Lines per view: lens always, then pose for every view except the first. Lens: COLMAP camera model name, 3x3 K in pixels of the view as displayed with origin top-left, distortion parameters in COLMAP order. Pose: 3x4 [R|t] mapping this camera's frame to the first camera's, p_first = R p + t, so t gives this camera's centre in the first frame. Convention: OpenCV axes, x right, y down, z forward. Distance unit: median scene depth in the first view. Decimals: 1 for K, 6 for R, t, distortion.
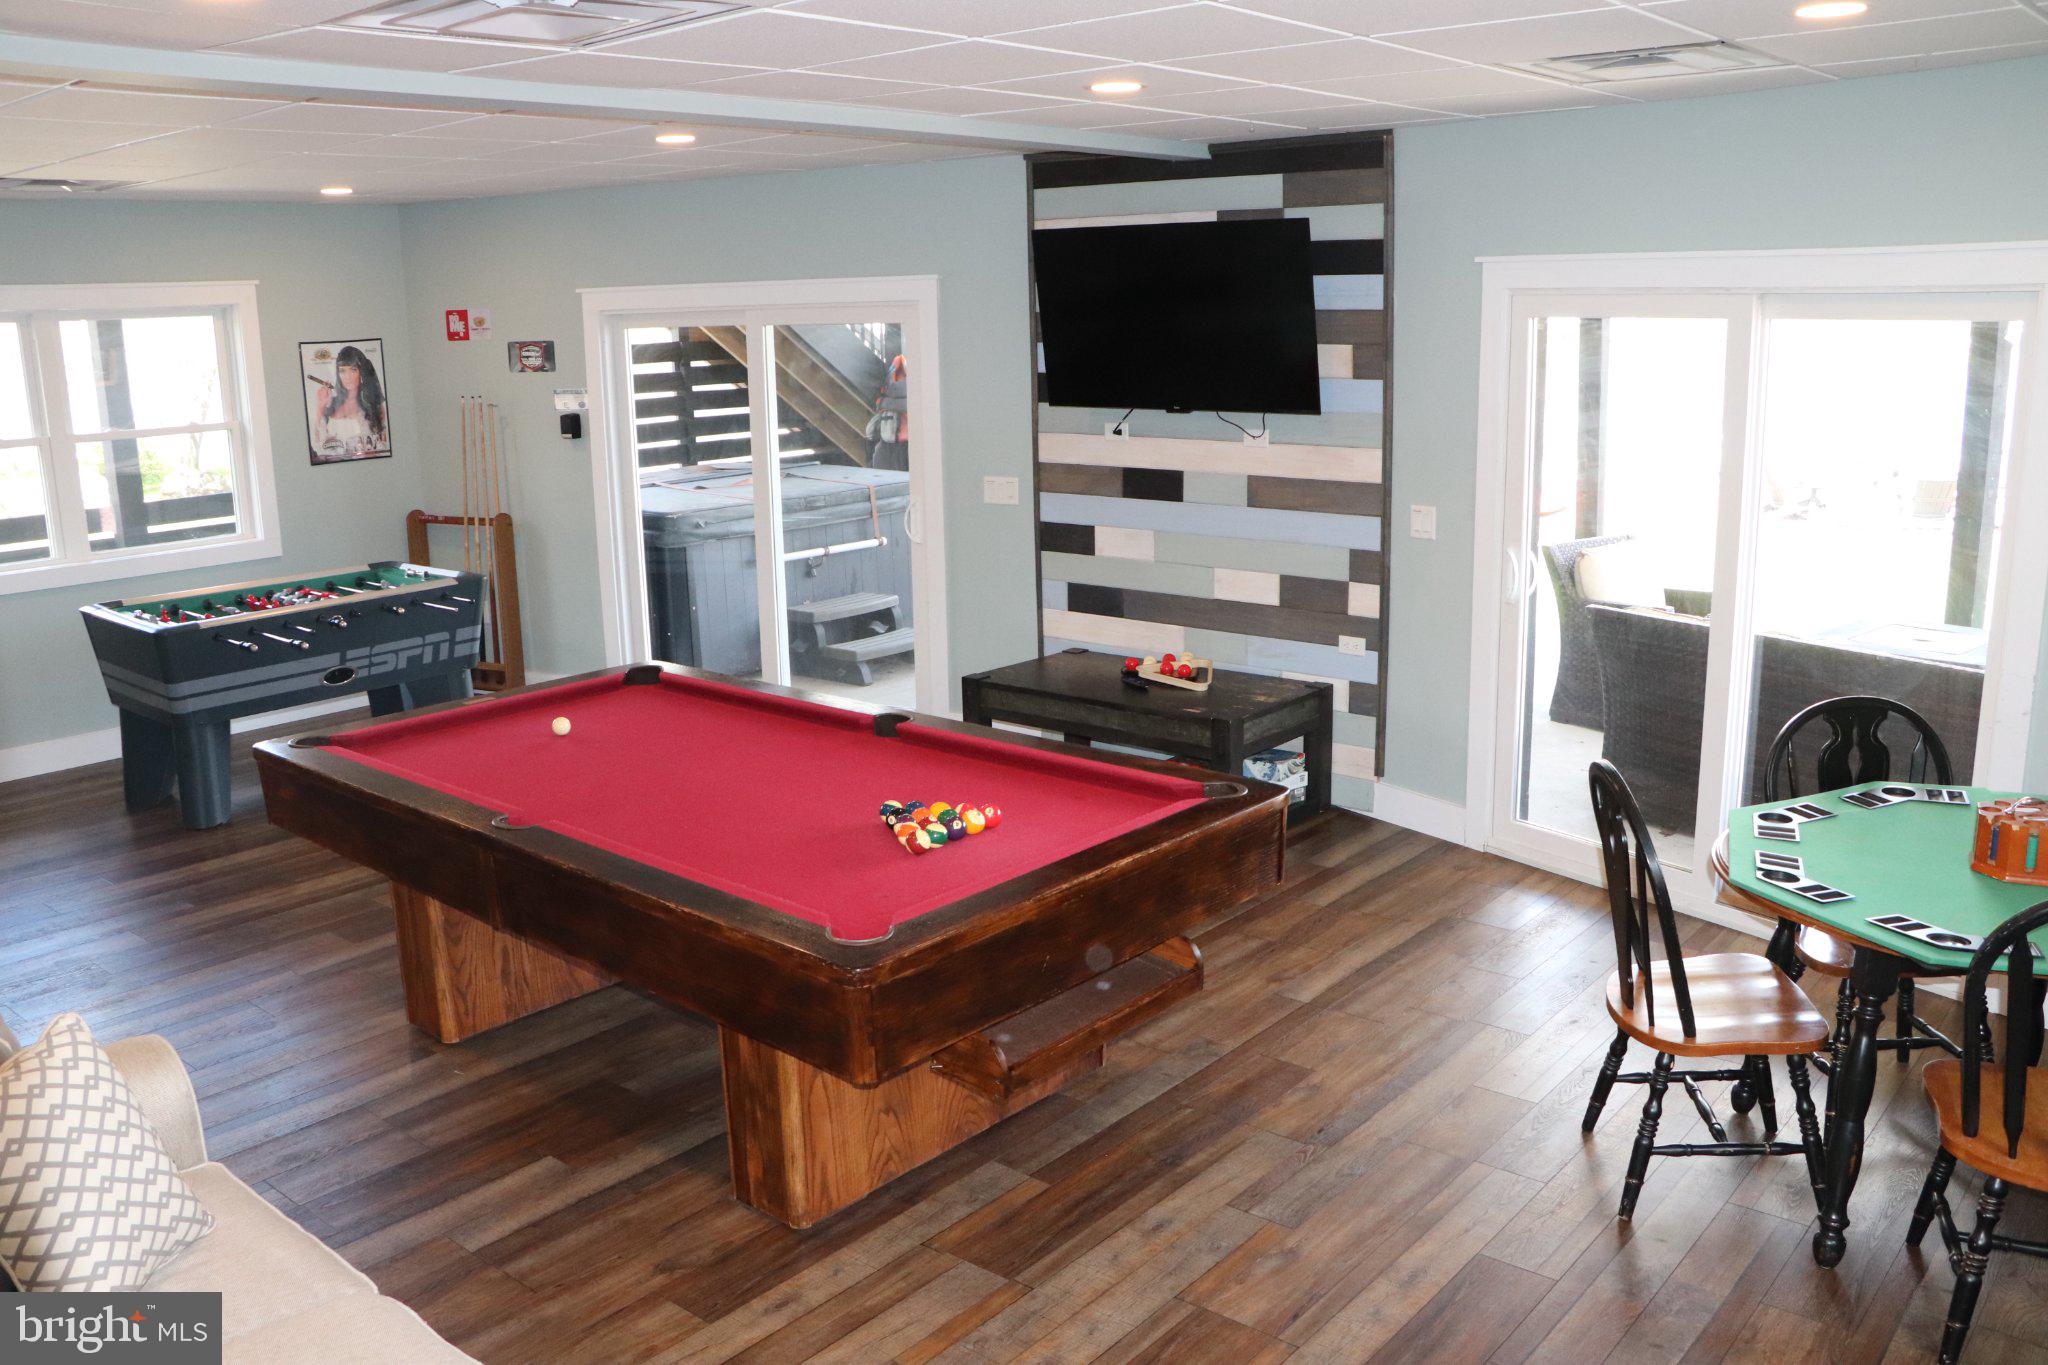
lens RADIAL K [[1682.2, 0, 1038.8], [0, 1682.2, 673.5], [0, 0, 1]] dist [-0.172296, 0.115179]
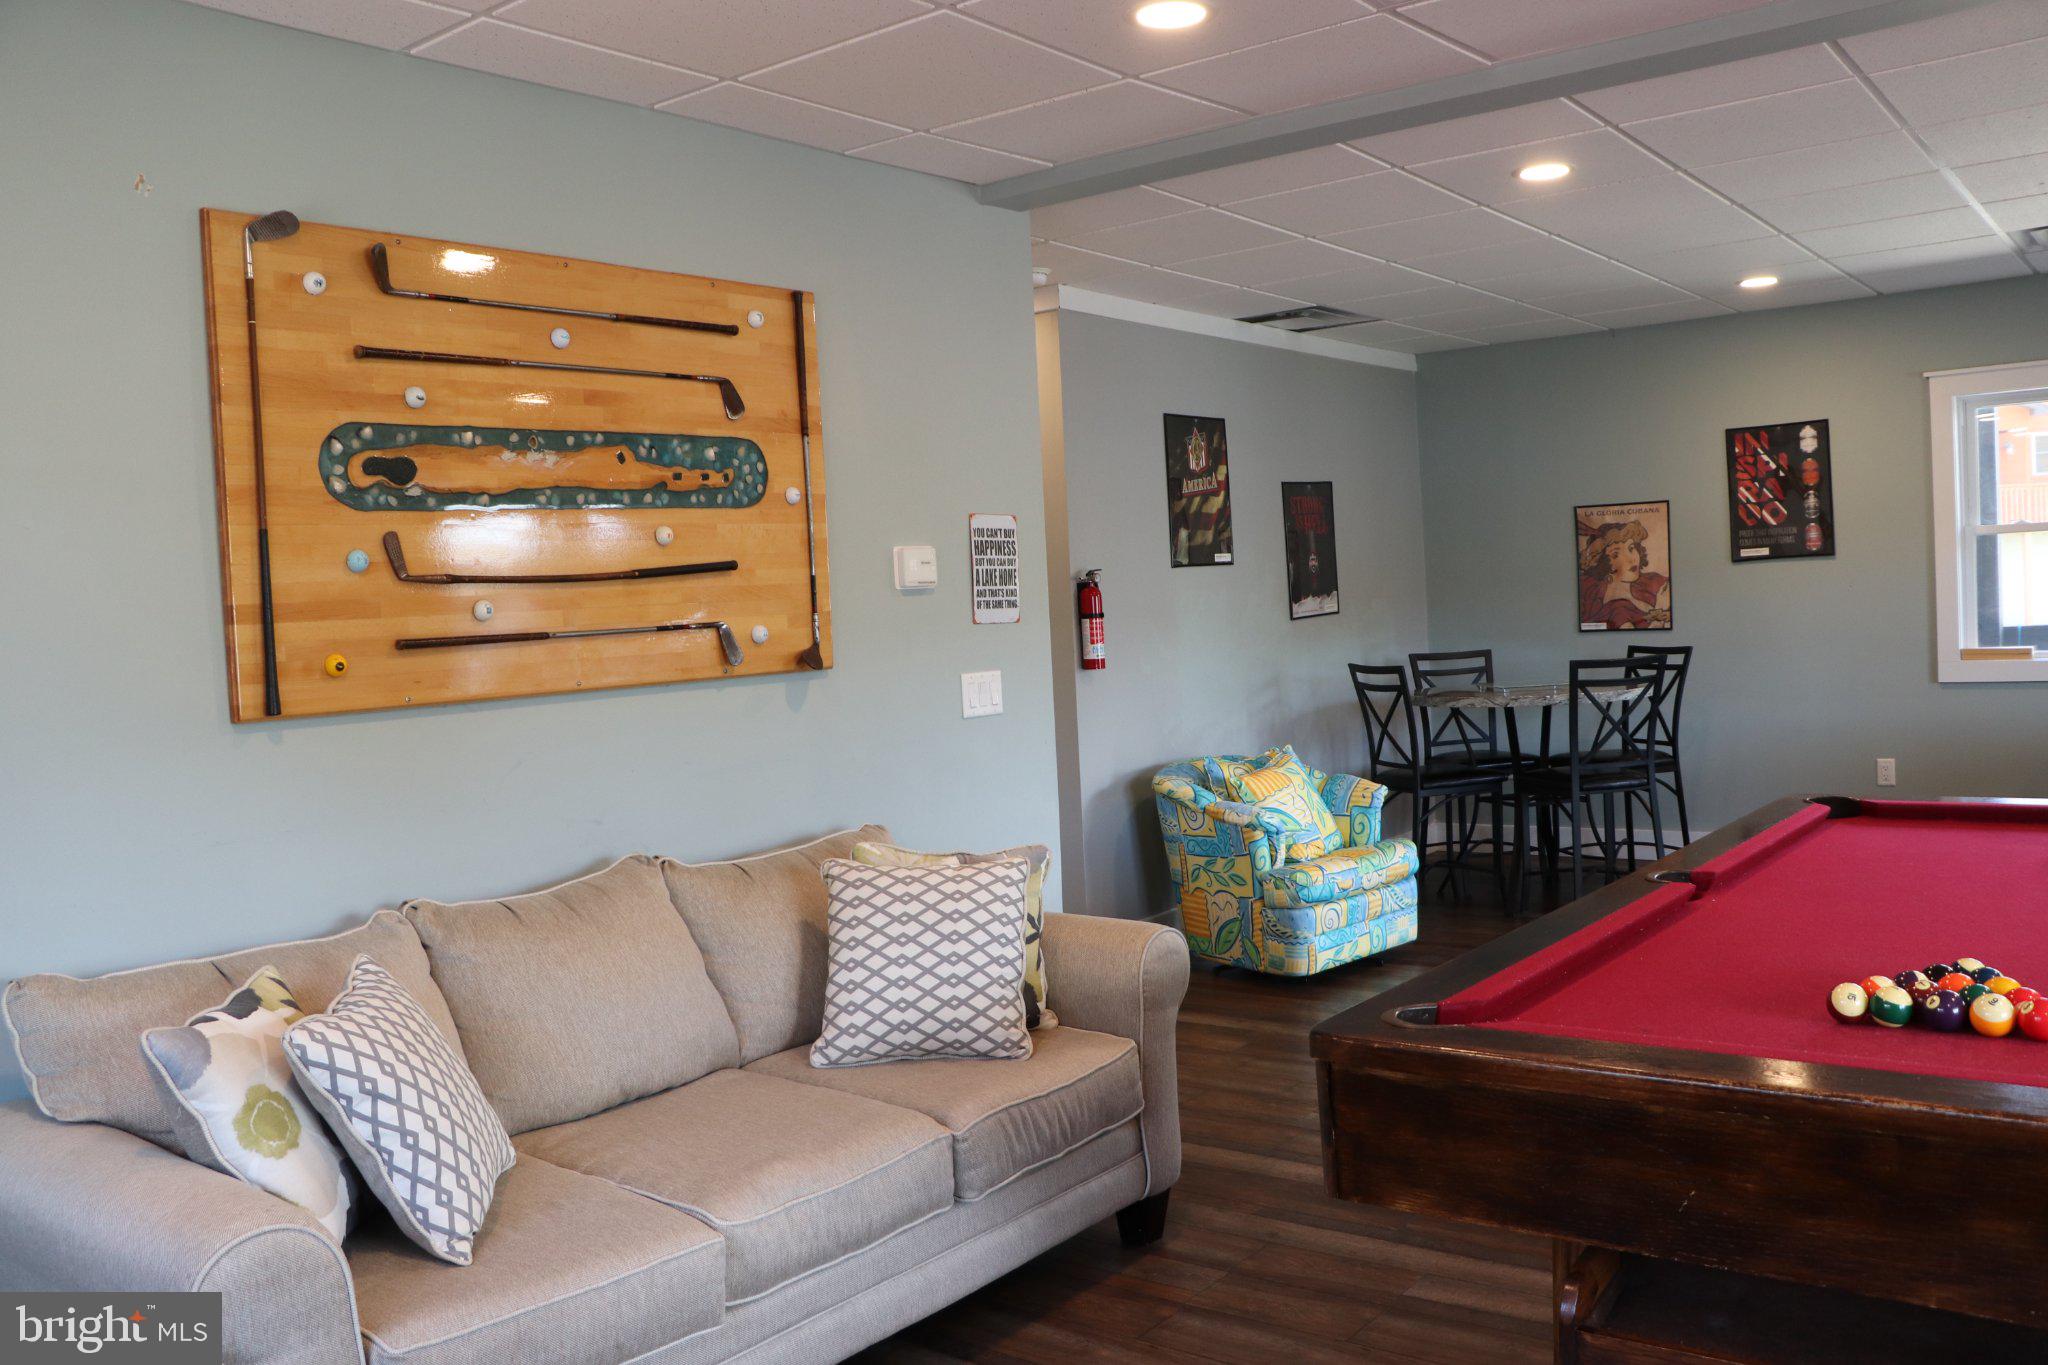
lens RADIAL K [[1682.2, 0, 1020.4], [0, 1682.2, 686.3], [0, 0, 1]] dist [-0.172296, 0.115179]
pose [[0.025438, 0.067202, -0.997415, 0.240932], [-0.164685, 0.984388, 0.062124, -0.000287], [0.986018, 0.162679, 0.036108, 0.315087]]
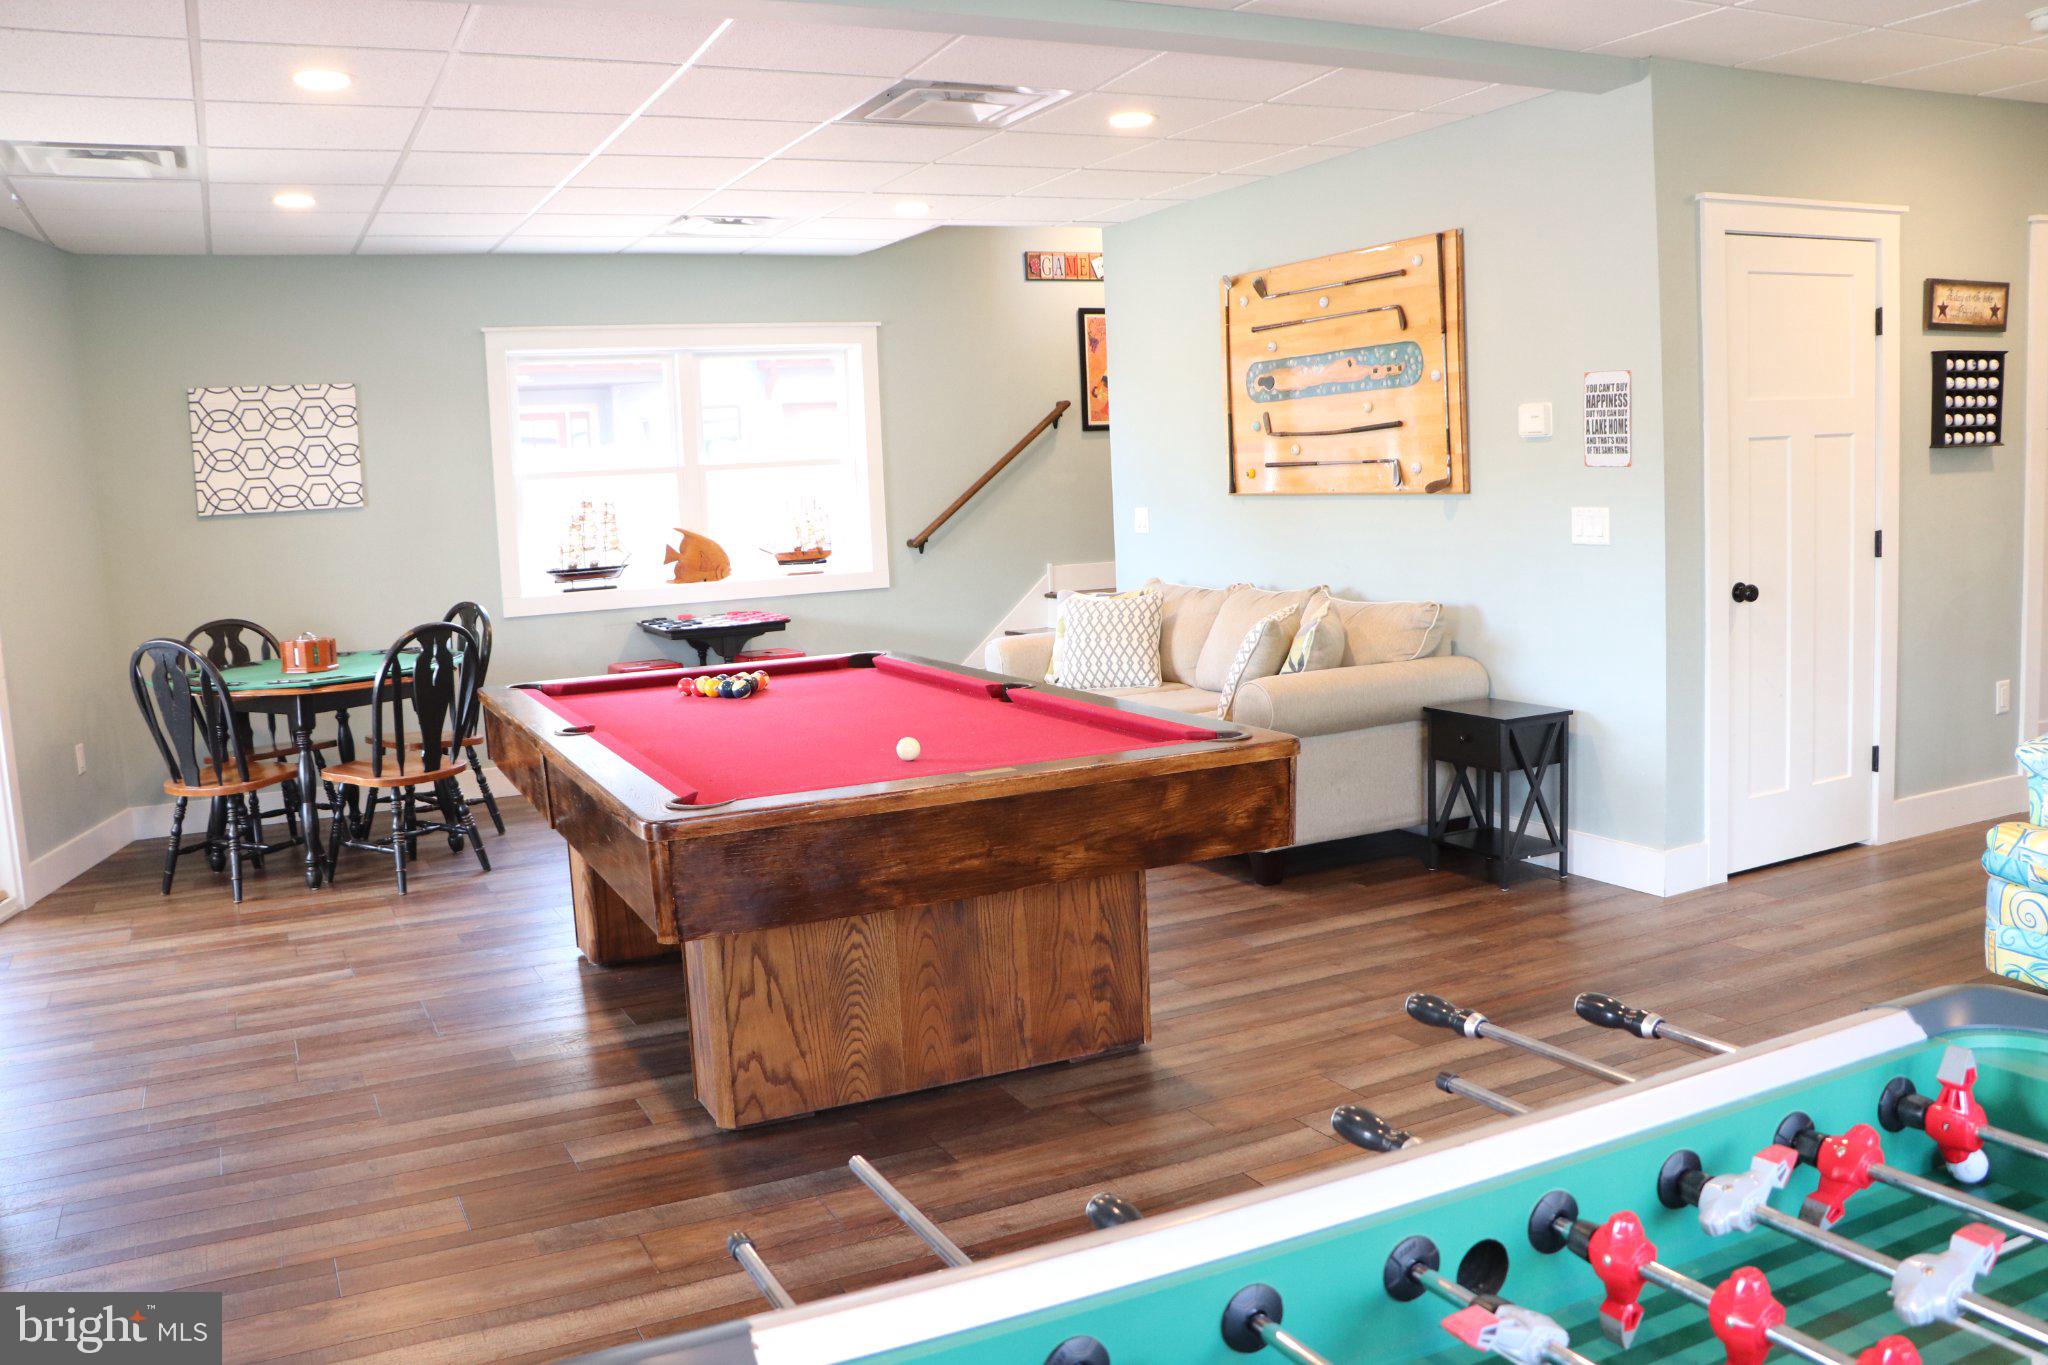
lens RADIAL K [[1682.2, 0, 1024.4], [0, 1682.2, 684.2], [0, 0, 1]] dist [-0.172296, 0.115179]
pose [[-0.908382, 0.009421, 0.418036, -0.401924], [0.152888, 0.938005, 0.311082, -0.142000], [-0.389189, 0.346494, -0.853507, 1.002686]]
